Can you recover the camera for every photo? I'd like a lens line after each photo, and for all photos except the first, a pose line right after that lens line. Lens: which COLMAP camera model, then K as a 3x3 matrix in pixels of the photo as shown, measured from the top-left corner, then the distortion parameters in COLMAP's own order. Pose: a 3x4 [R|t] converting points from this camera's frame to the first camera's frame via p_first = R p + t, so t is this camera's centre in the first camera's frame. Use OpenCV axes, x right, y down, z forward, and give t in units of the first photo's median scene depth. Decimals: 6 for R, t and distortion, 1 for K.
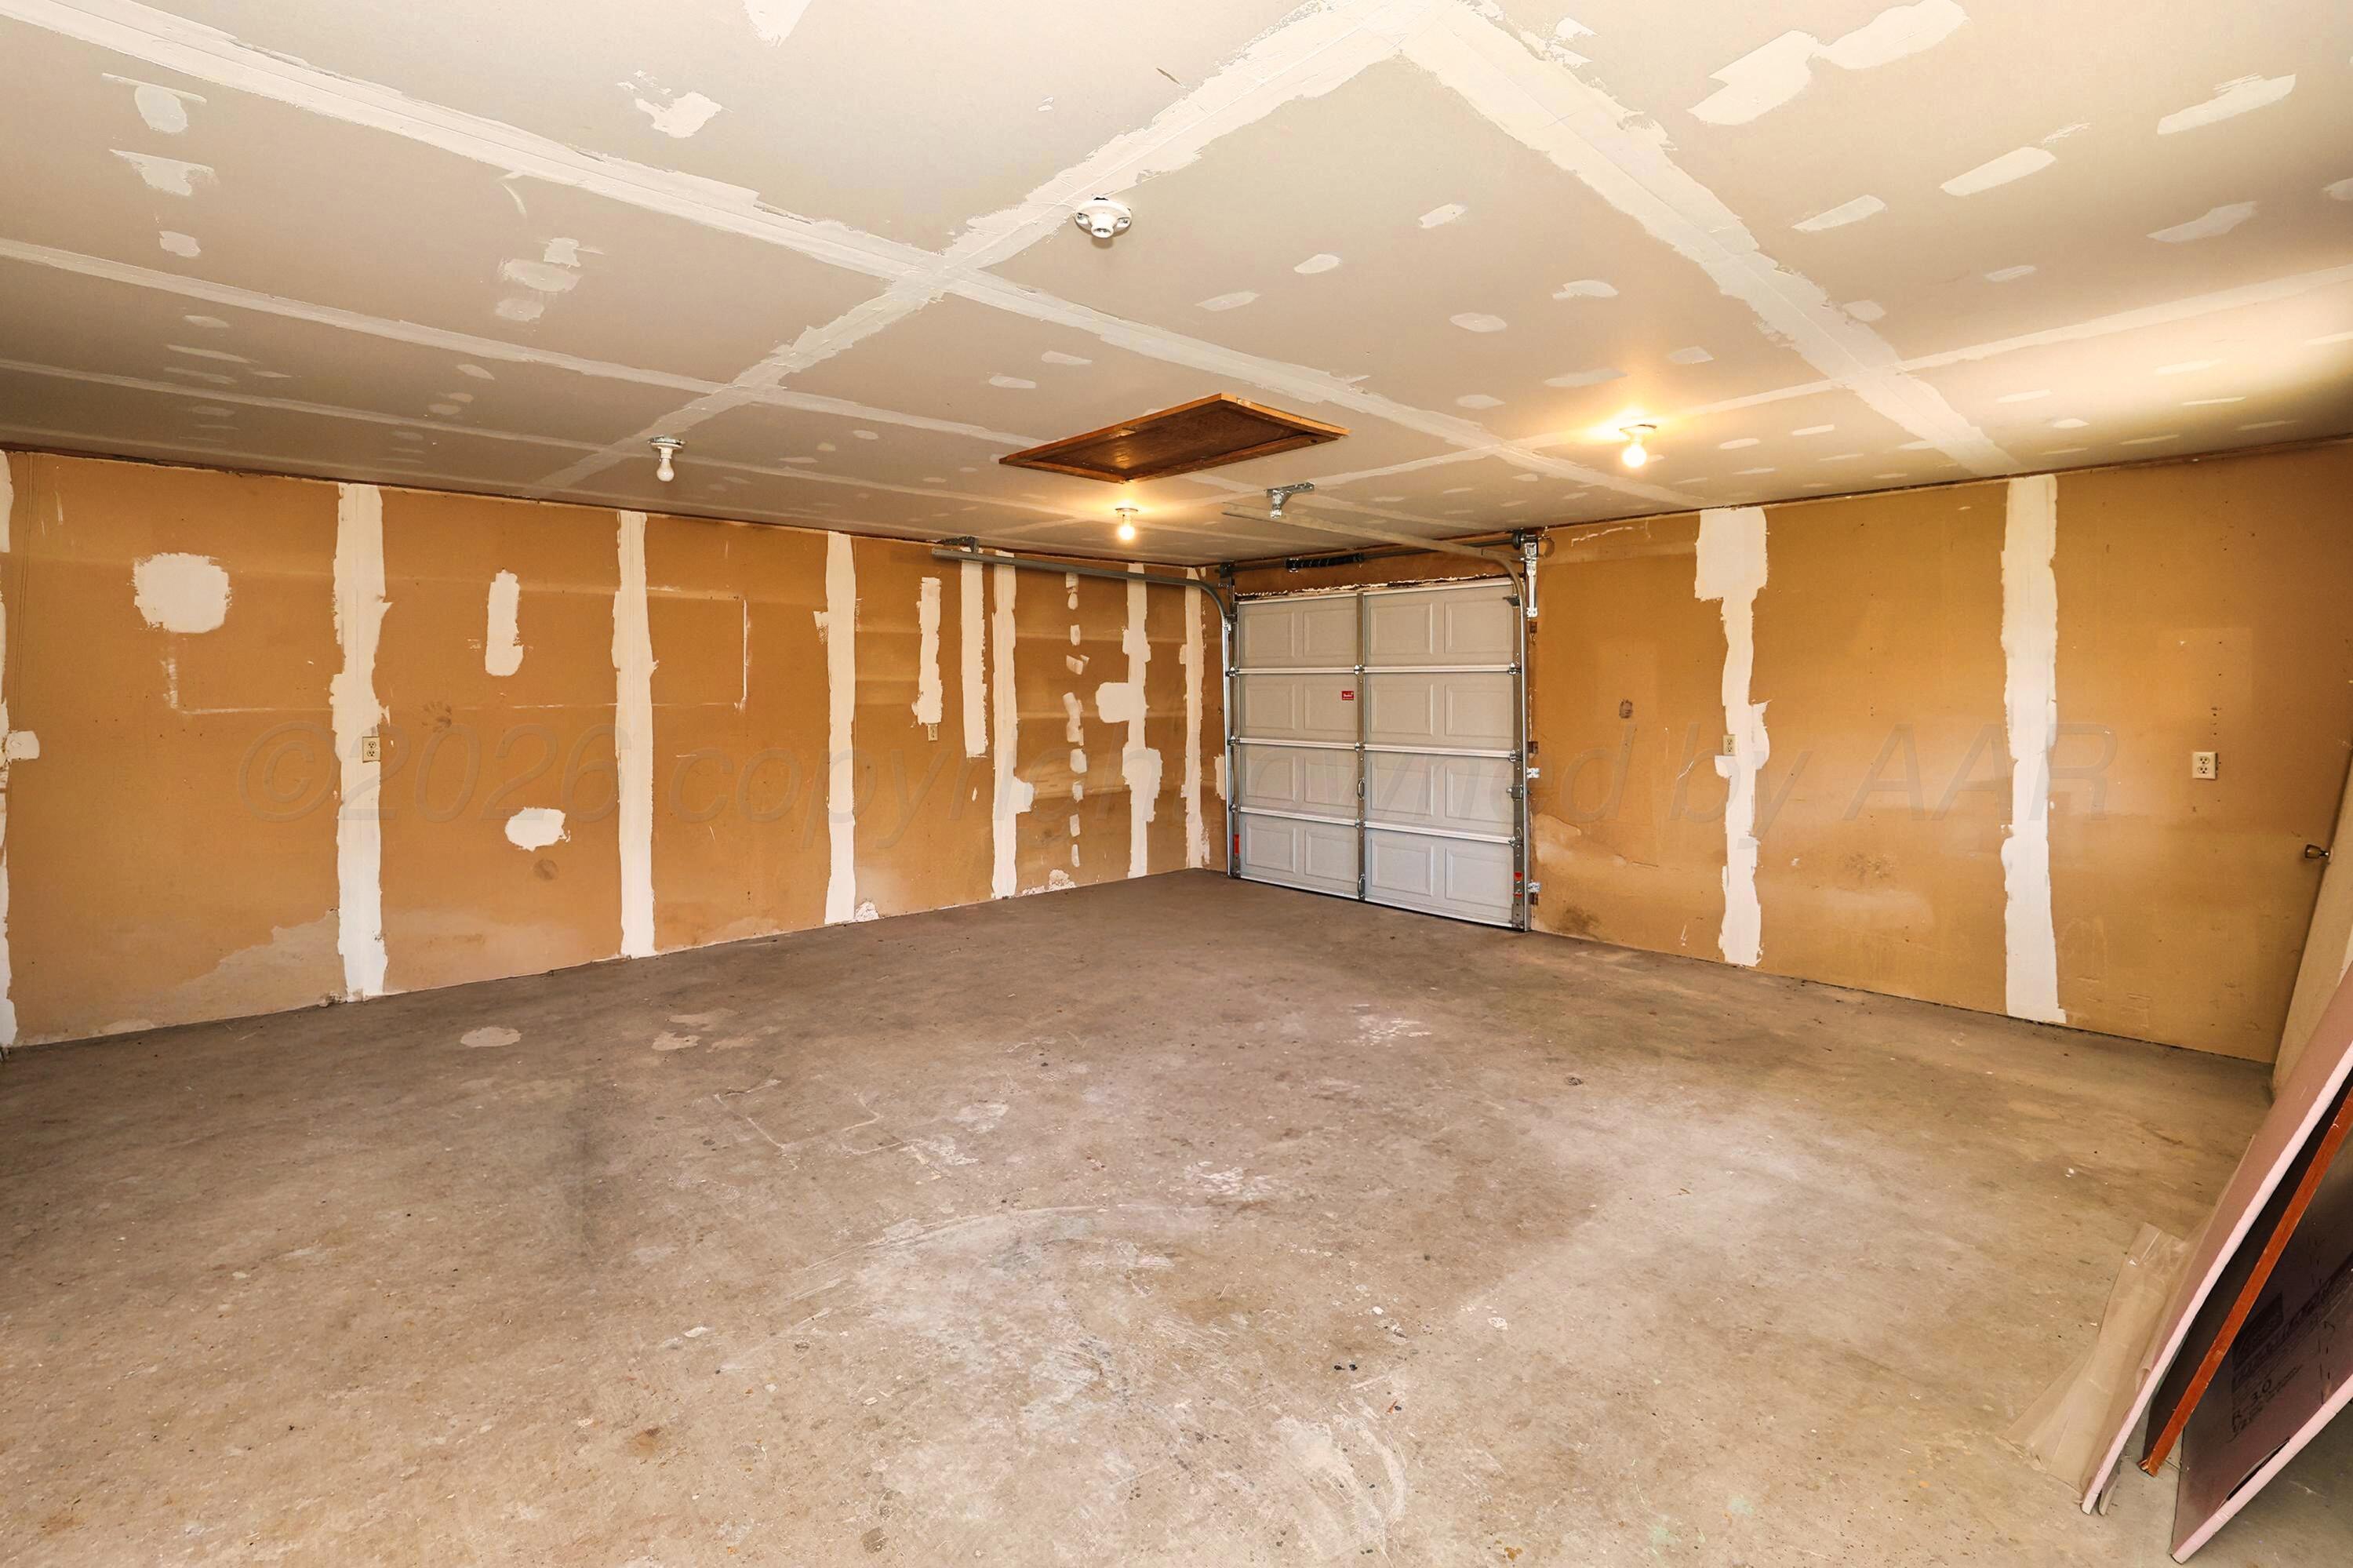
lens RADIAL K [[1036.4, 0, 1169.9], [0, 1036.4, 730.1], [0, 0, 1]] dist [-0.048804, 0.019465]
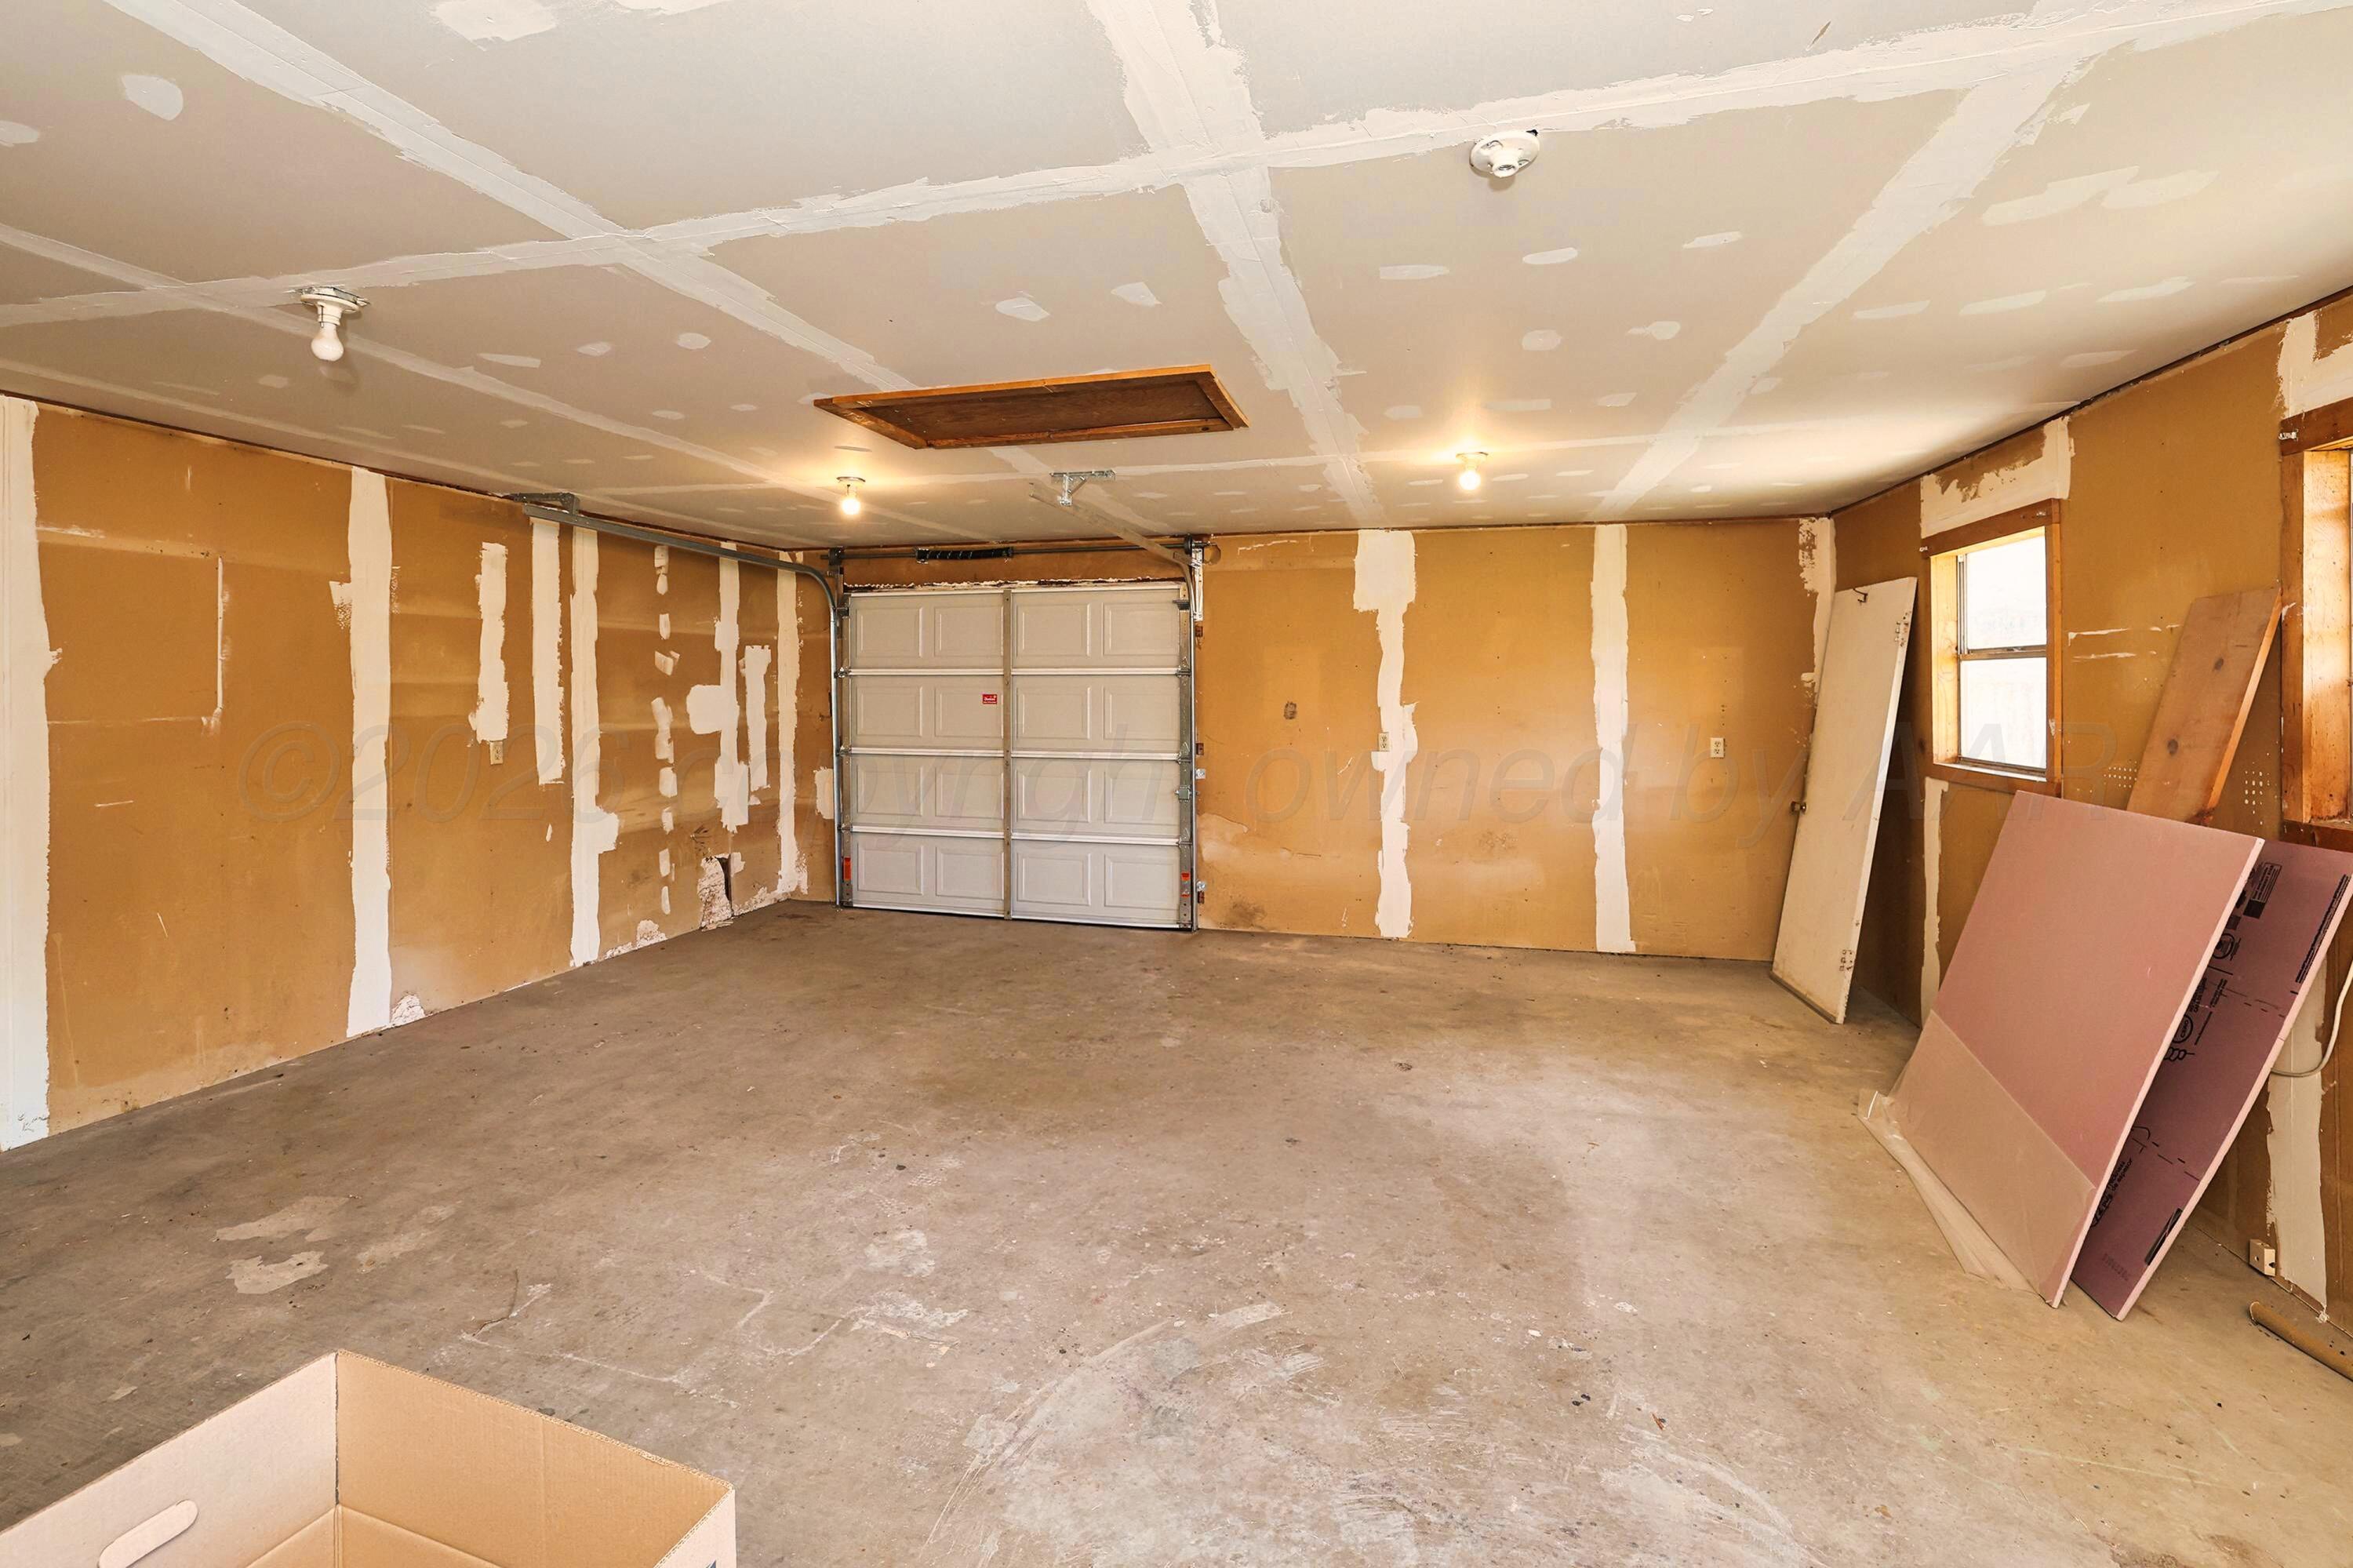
lens RADIAL K [[1062.2, 0, 1156.5], [0, 1062.2, 717.1], [0, 0, 1]] dist [-0.049358, 0.020718]
pose [[0.851124, -0.014788, 0.524756, -0.270937], [0.021743, 0.999738, -0.007092, -0.009563], [-0.524513, 0.017446, 0.851223, 0.144451]]
